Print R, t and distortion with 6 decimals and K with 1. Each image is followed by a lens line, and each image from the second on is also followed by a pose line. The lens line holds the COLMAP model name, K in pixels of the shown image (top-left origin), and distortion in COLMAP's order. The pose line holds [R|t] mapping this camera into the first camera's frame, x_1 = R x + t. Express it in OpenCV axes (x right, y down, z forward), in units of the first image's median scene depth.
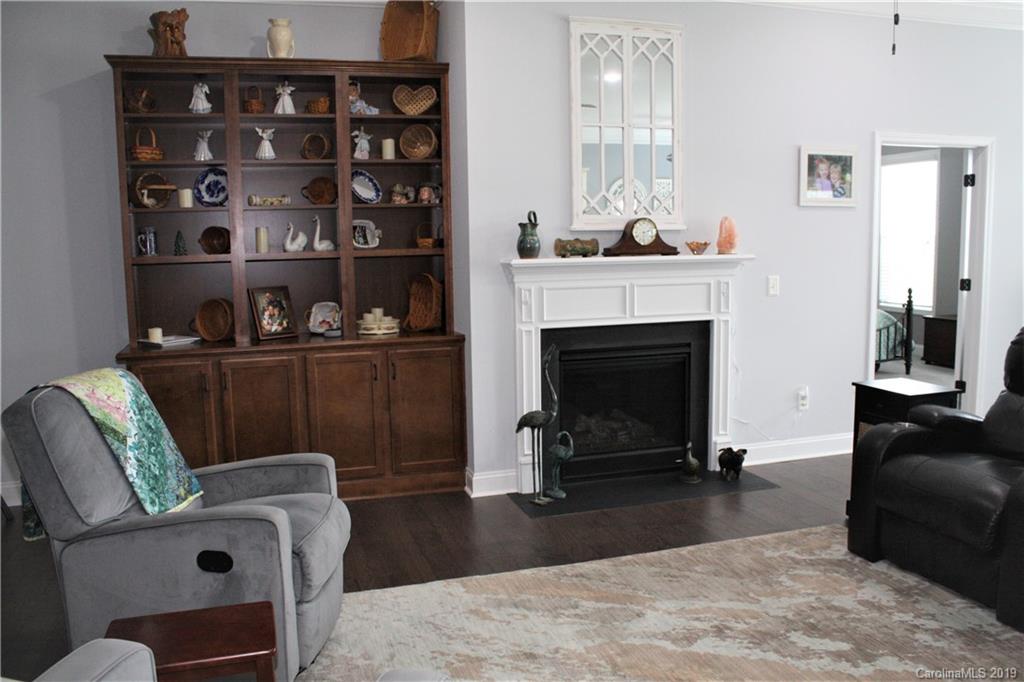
lens RADIAL K [[858.5, 0, 514.3], [0, 858.5, 341.1], [0, 0, 1]] dist [-0.126602, 0.093445]
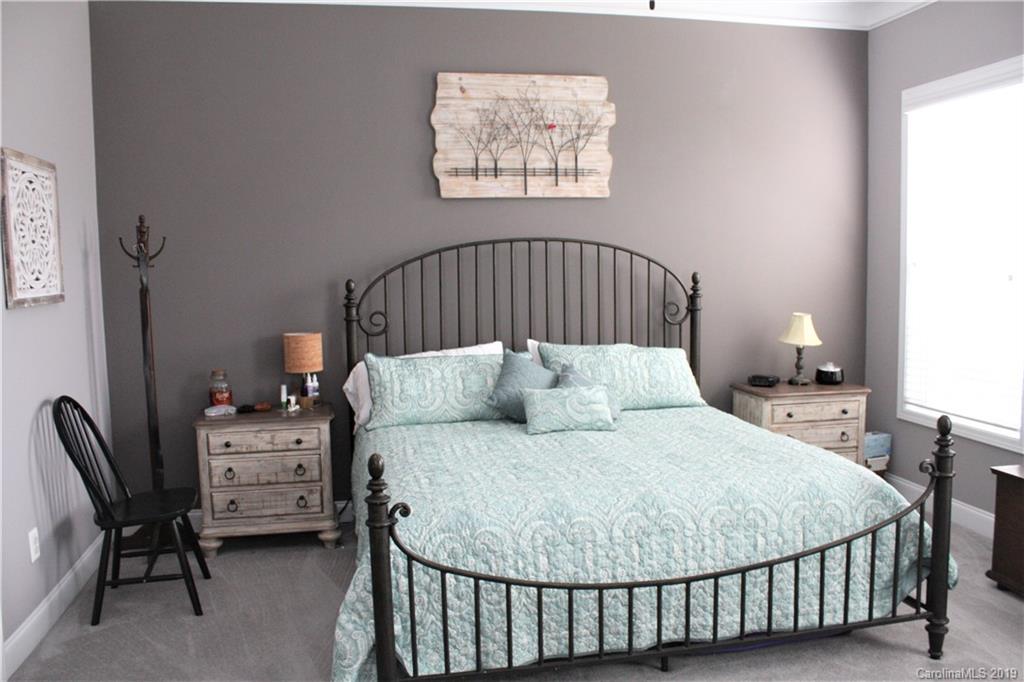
lens RADIAL K [[858.5, 0, 512.2], [0, 858.5, 340.3], [0, 0, 1]] dist [-0.126602, 0.093445]
pose [[0.993268, -0.000530, -0.115834, 0.328510], [-0.002795, 0.999589, -0.028540, -0.085489], [0.115801, 0.028672, 0.992858, 0.617723]]
